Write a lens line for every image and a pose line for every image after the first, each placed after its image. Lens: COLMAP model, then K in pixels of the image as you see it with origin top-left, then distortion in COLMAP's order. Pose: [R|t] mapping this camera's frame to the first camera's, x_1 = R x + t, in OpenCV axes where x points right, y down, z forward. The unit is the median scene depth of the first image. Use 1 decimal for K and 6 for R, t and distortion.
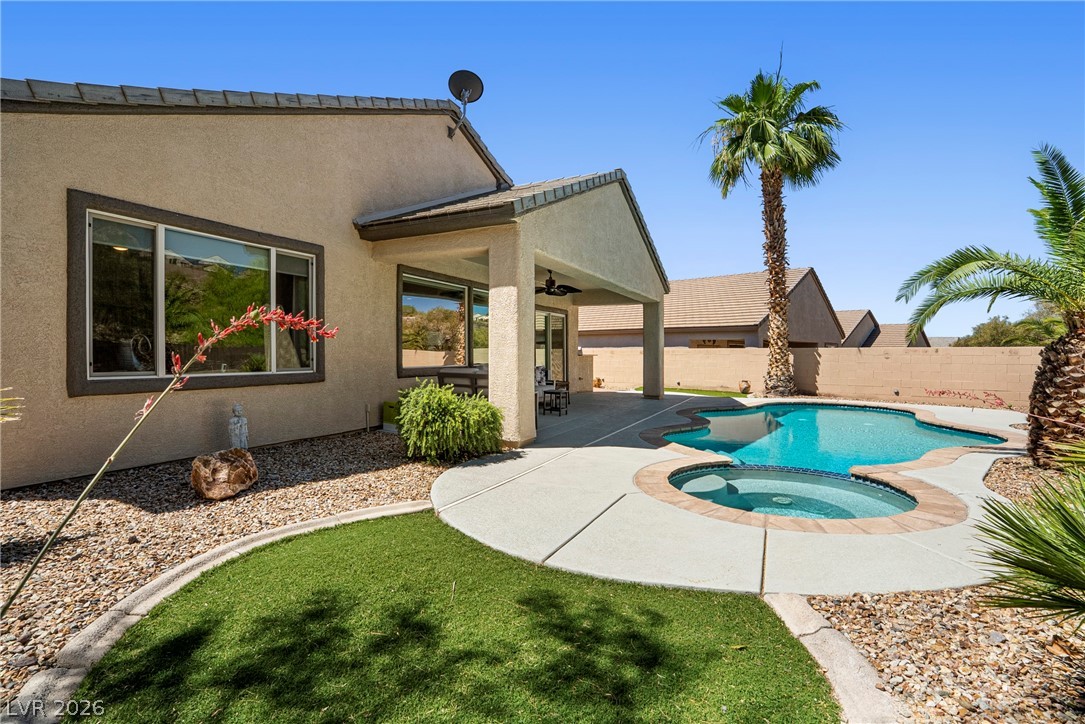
lens RADIAL K [[494.0, 0, 567.5], [0, 494.0, 363.5], [0, 0, 1]] dist [-0.001936, 0.000423]
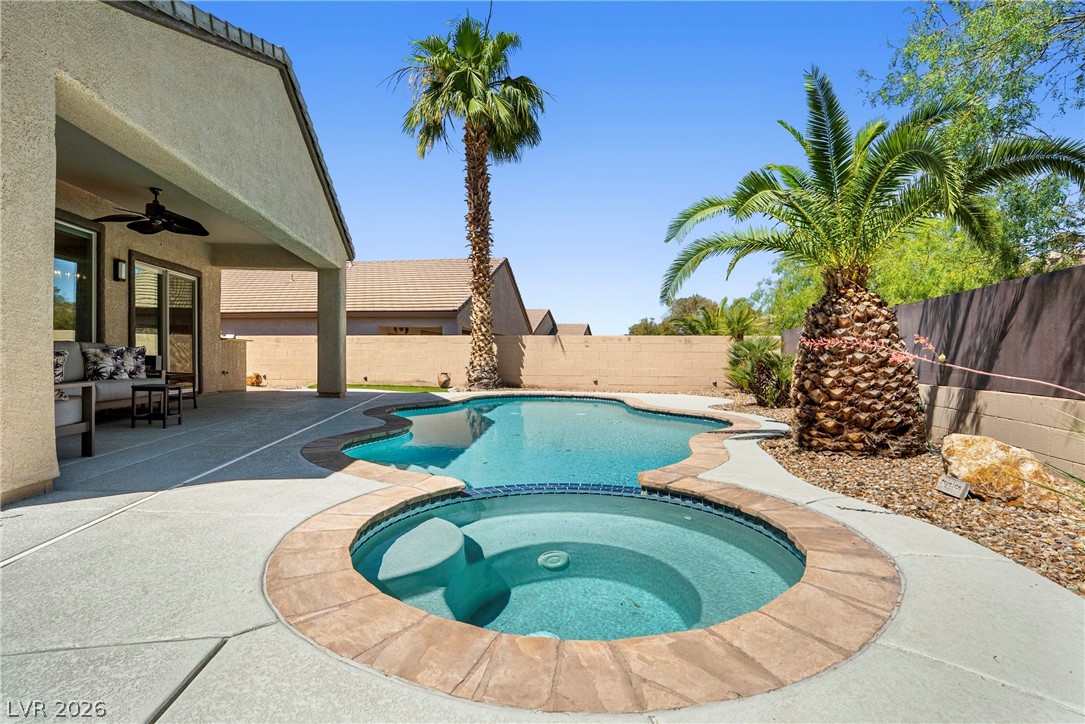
lens RADIAL K [[509.1, 0, 542.5], [0, 509.1, 362.0], [0, 0, 1]] dist [-0.070678, 0.024370]
pose [[0.846645, 0.001286, 0.532157, 0.038809], [0.001380, 0.999988, -0.004611, 0.022552], [-0.532157, 0.004638, 0.846633, 0.184520]]
